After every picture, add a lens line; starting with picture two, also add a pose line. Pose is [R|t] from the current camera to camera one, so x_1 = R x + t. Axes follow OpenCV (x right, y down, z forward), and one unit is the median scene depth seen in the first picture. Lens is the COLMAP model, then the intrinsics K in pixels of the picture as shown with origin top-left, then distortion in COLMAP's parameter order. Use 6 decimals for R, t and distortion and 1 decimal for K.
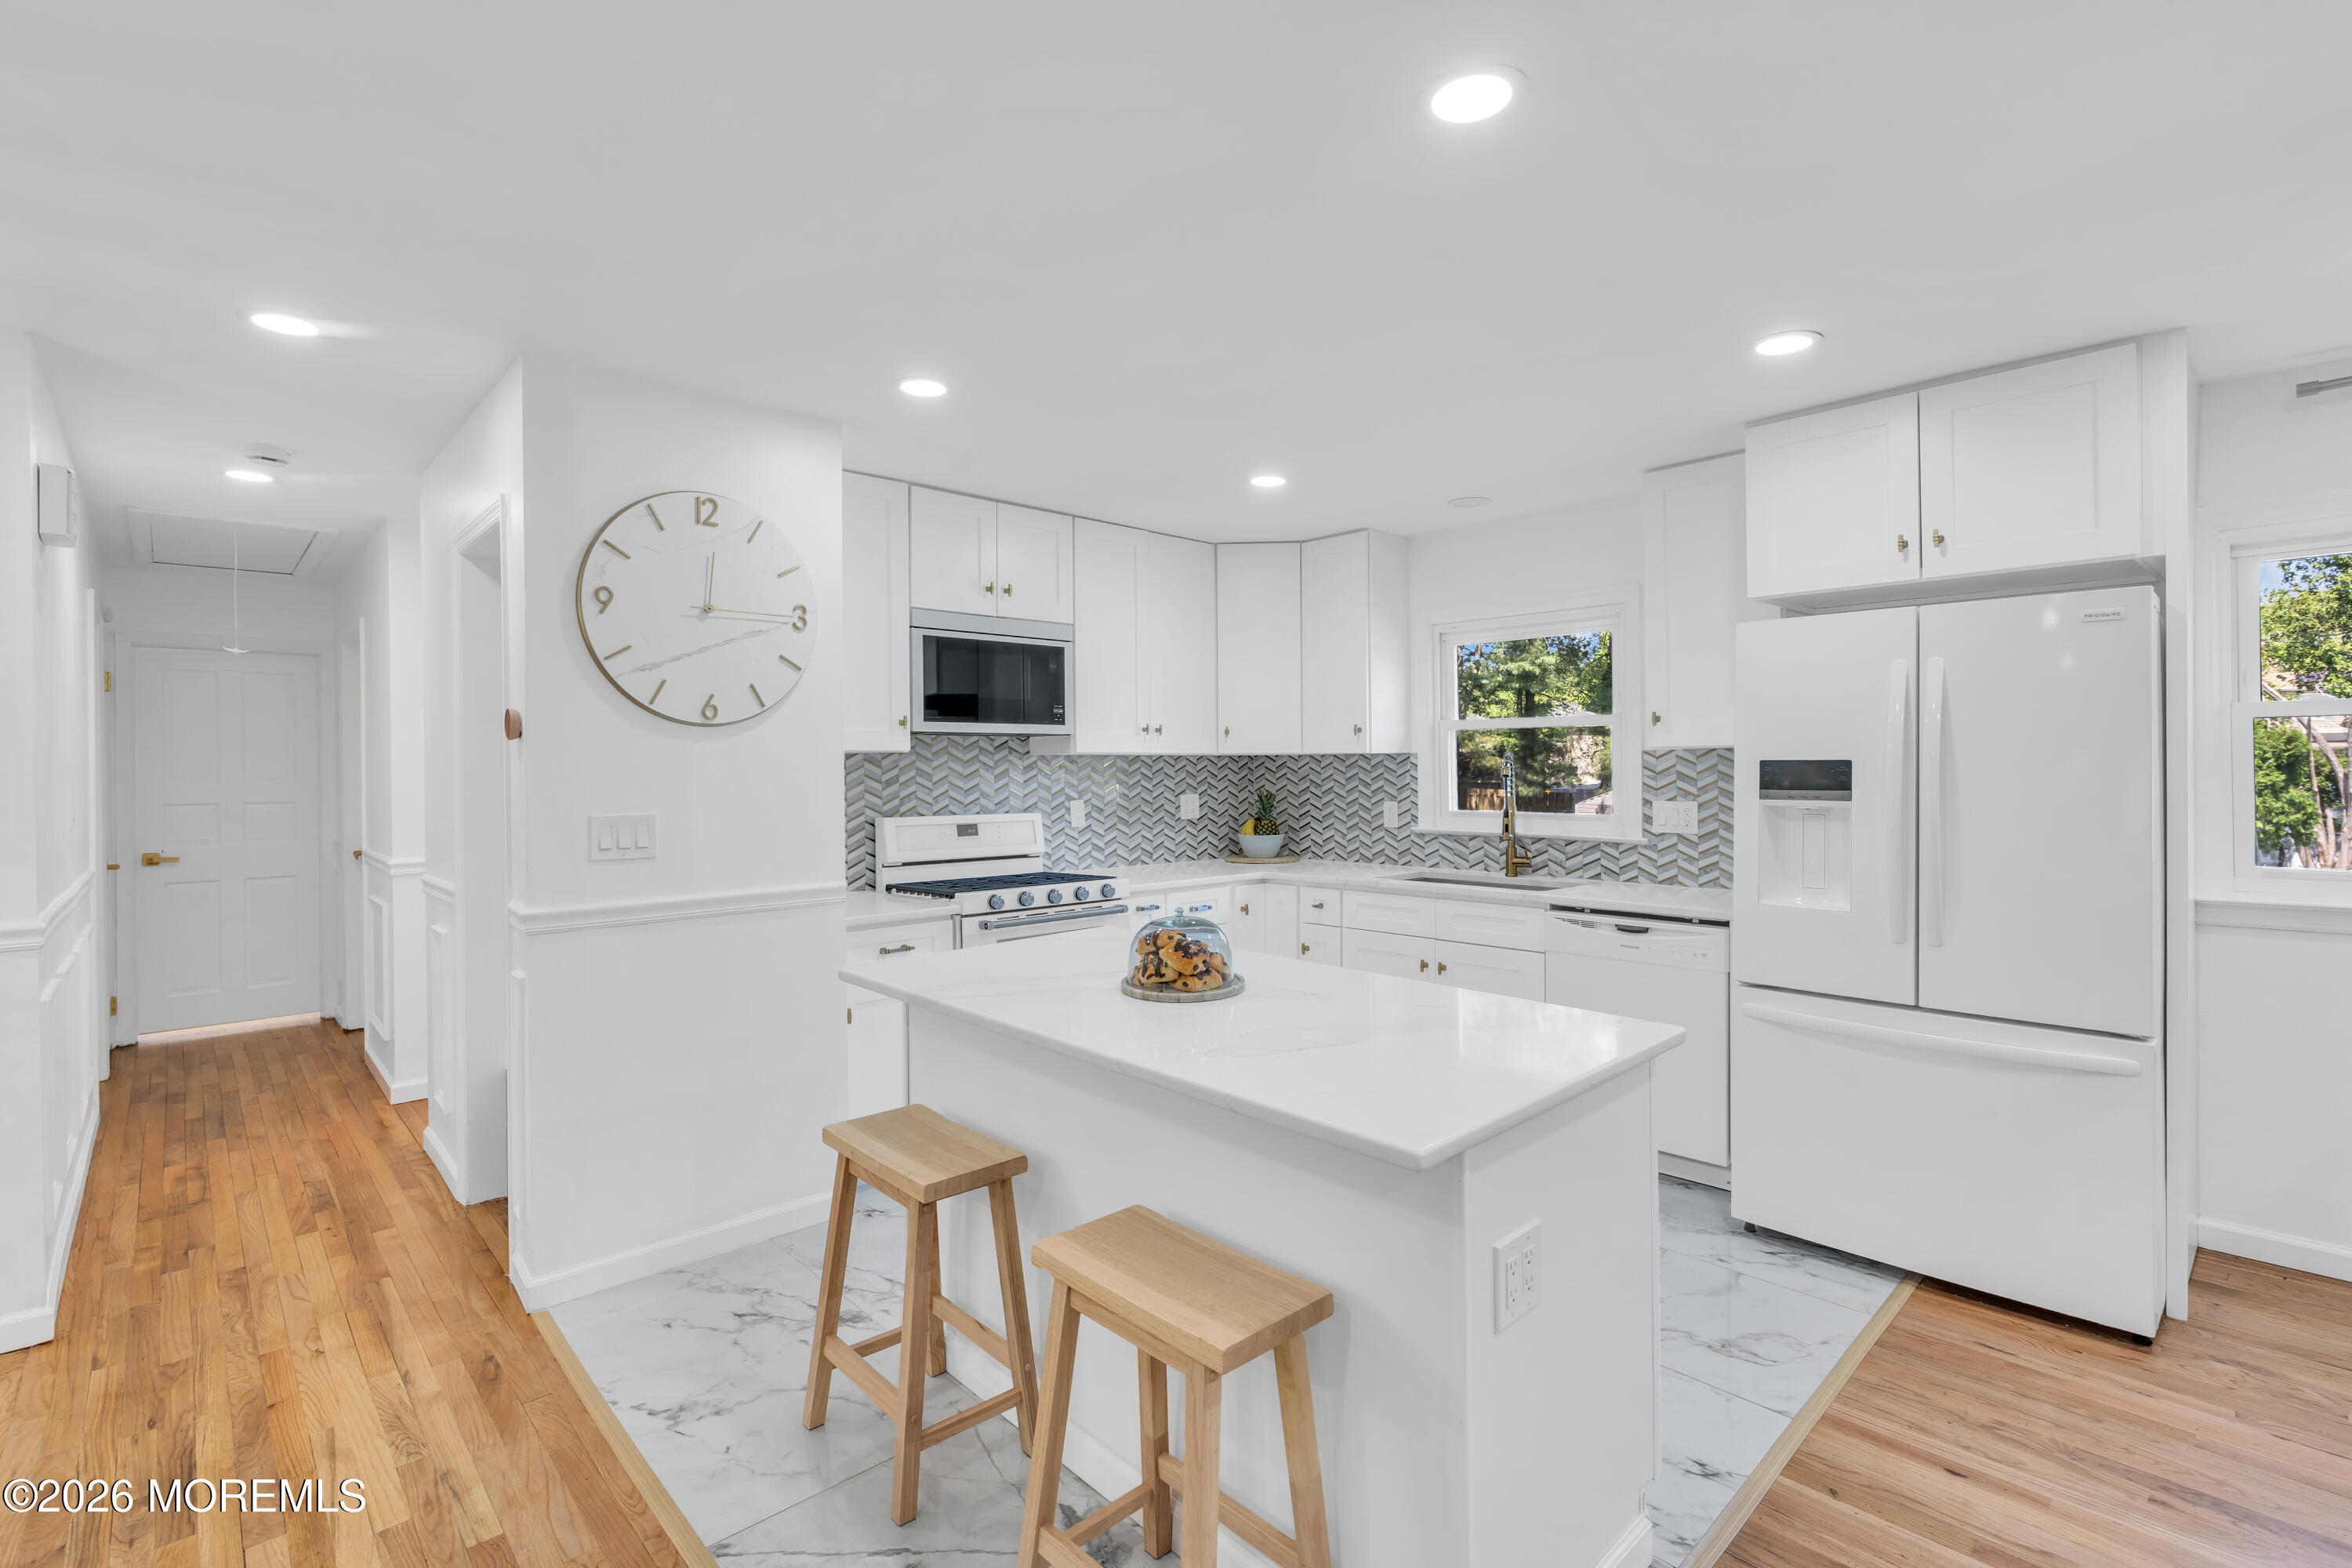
lens RADIAL K [[1077.3, 0, 1171.6], [0, 1077.3, 763.1], [0, 0, 1]] dist [-0.002945, 0.000859]
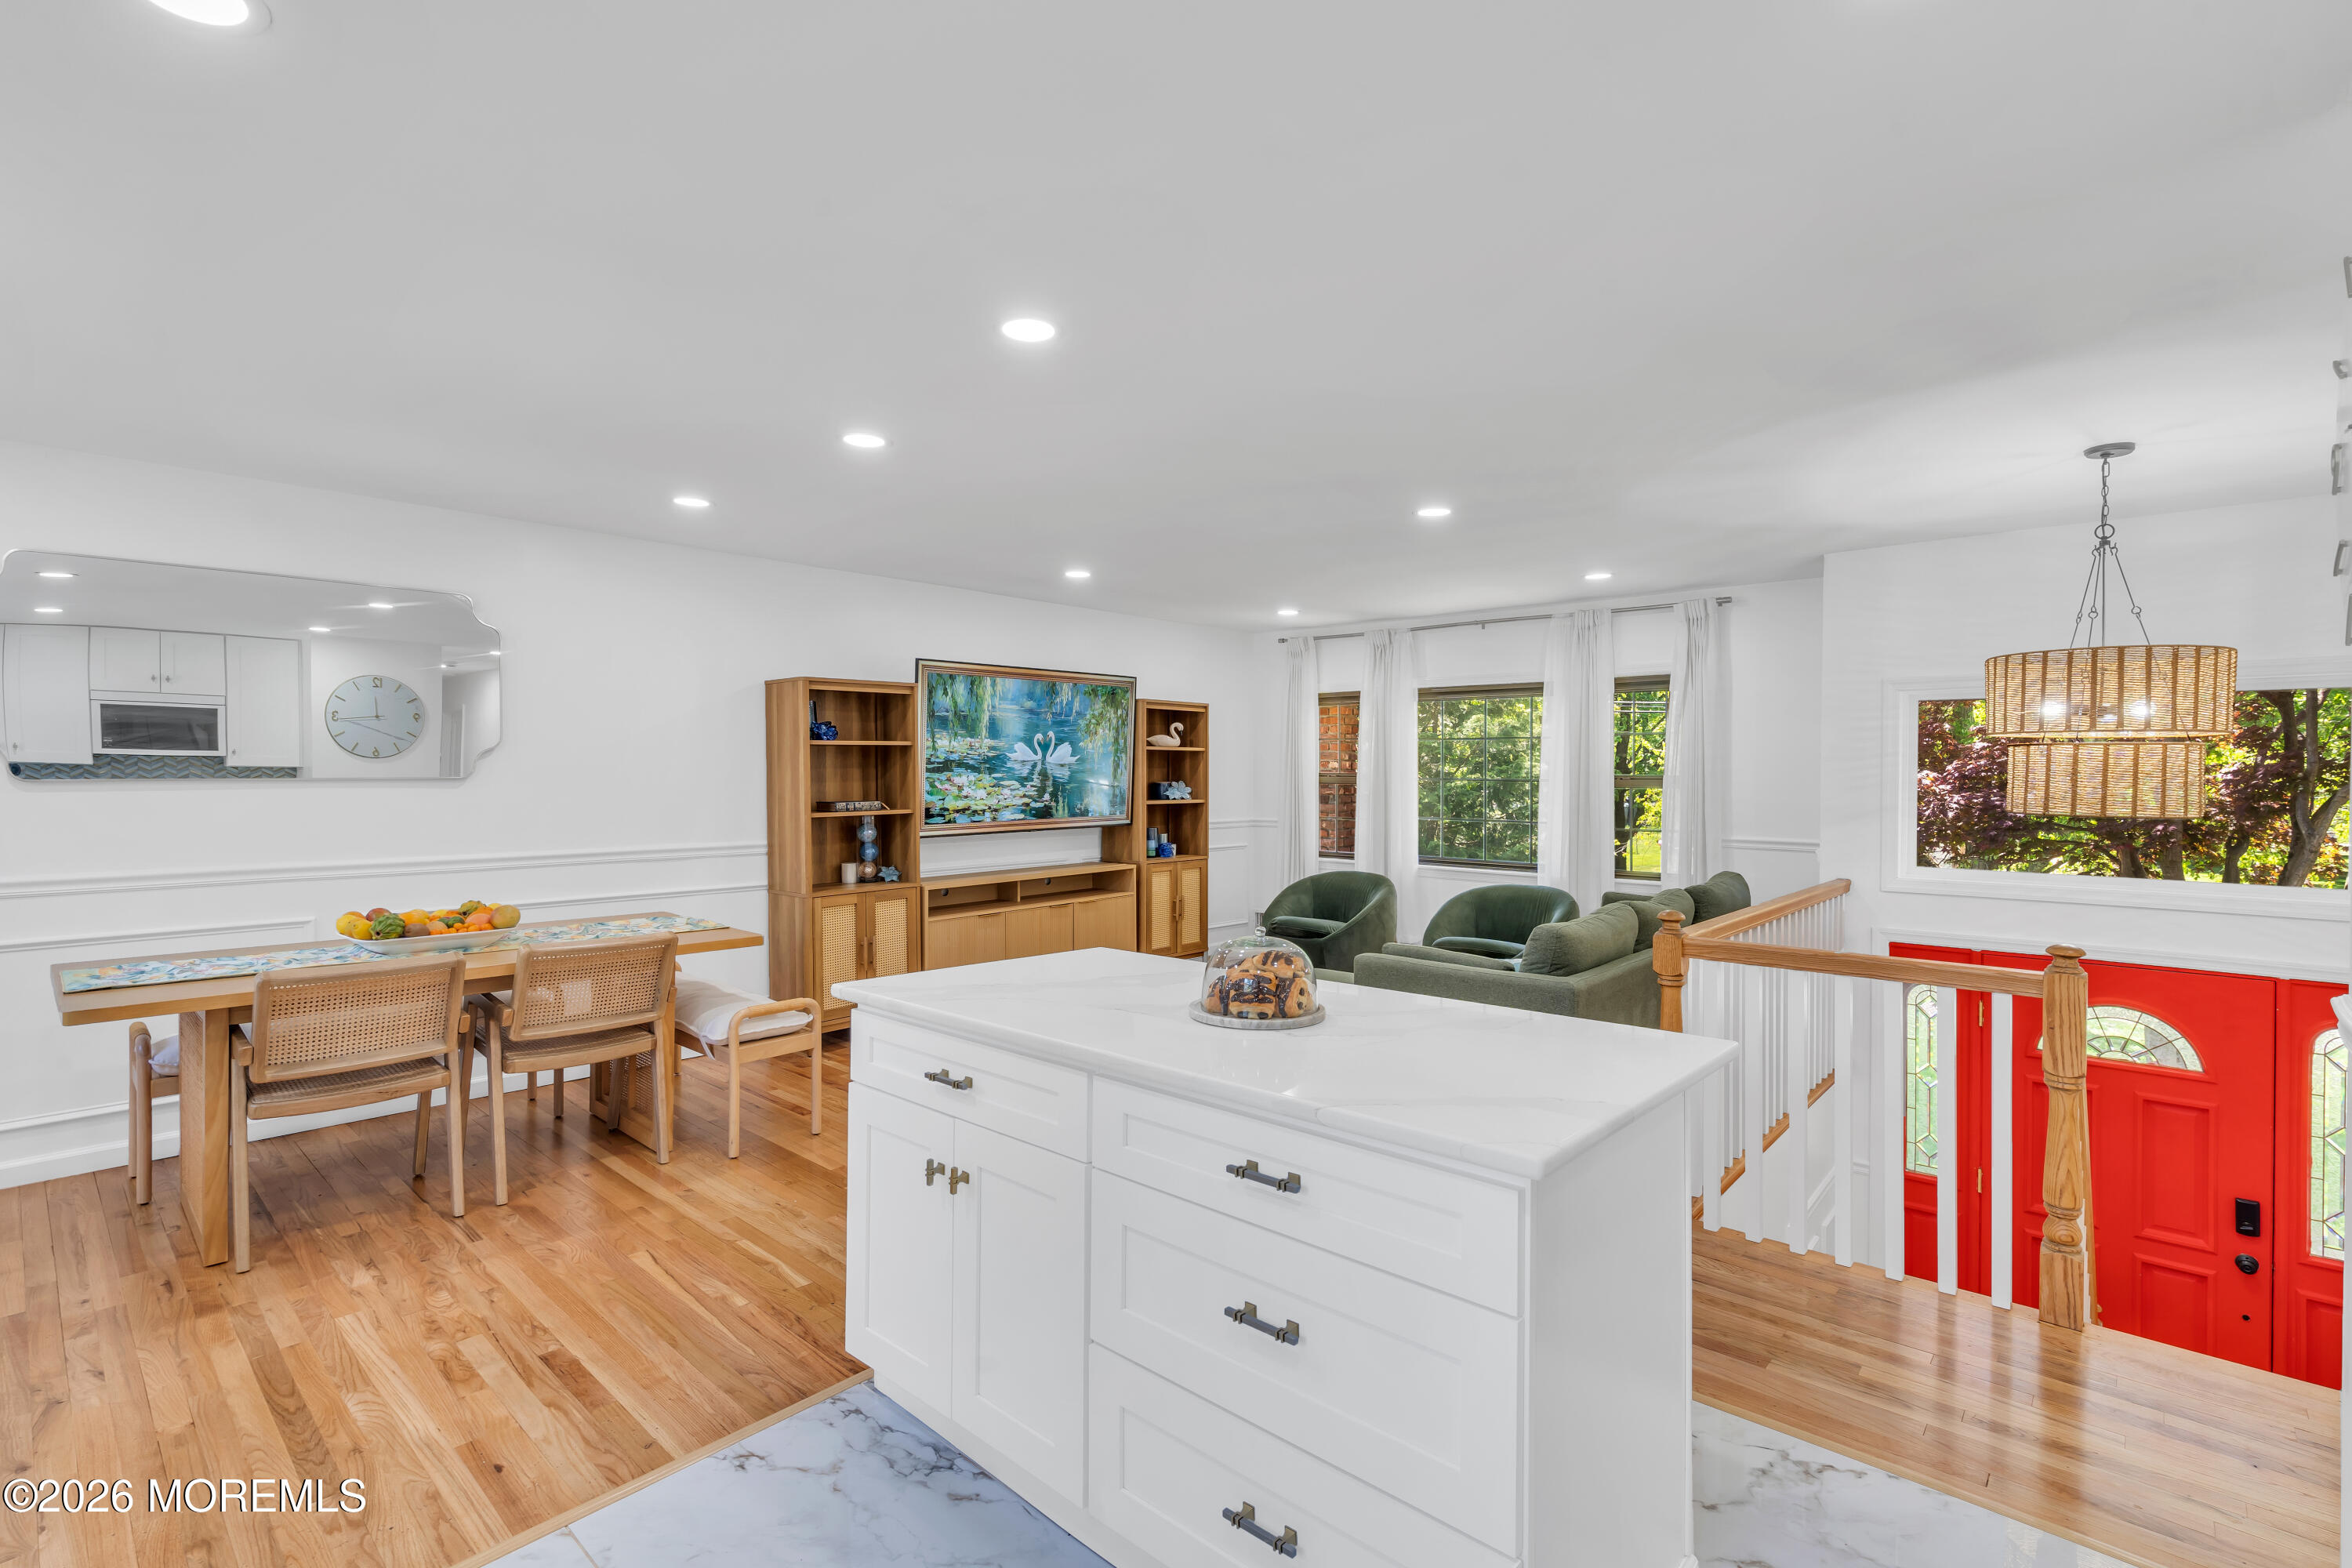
lens RADIAL K [[1072.4, 0, 1176.0], [0, 1072.4, 784.0], [0, 0, 1]] dist [-0.001218, 0.000555]
pose [[-0.996191, 0.008263, -0.086807, 0.078500], [0.007345, 0.999914, 0.010885, 0.001240], [0.086890, 0.010206, -0.996166, 0.960734]]
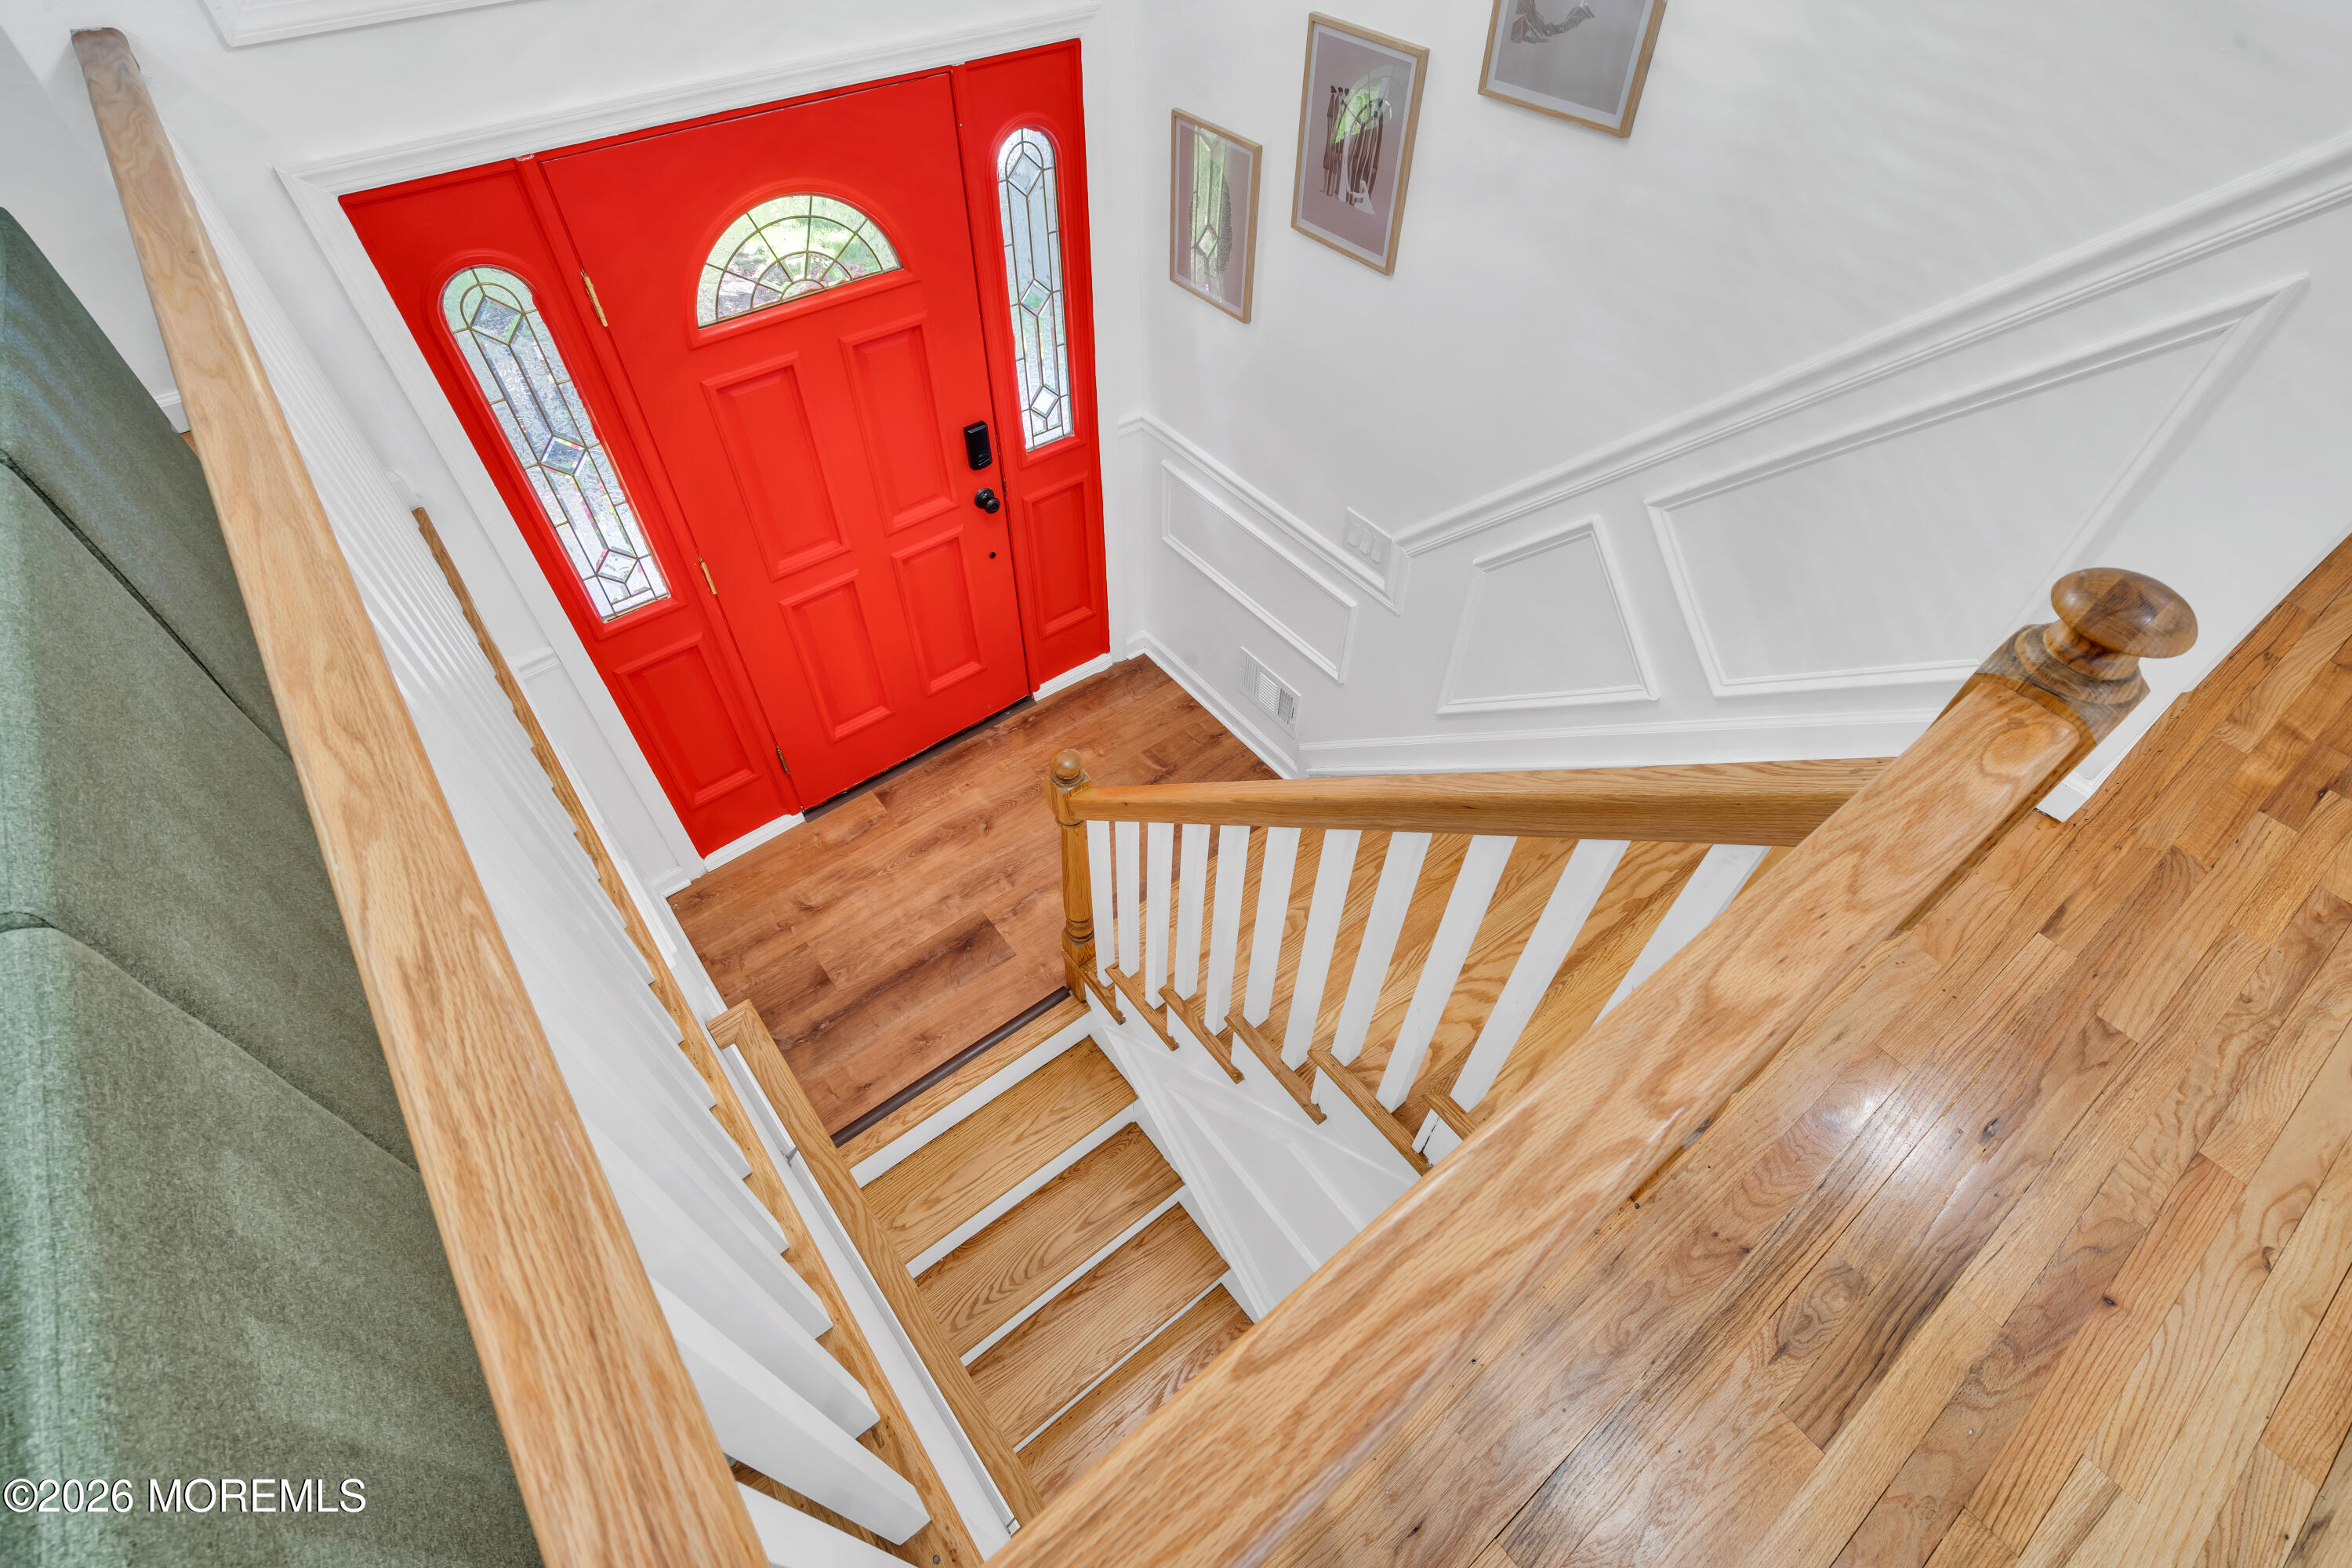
lens RADIAL K [[1062.1, 0, 1170.0], [0, 1062.1, 776.2], [0, 0, 1]] dist [-0.002849, 0.000885]
pose [[-0.092209, 0.761633, -0.641415, -0.343045], [-0.003399, 0.643914, 0.765090, 0.004956], [0.995734, 0.072728, -0.056786, 0.280470]]
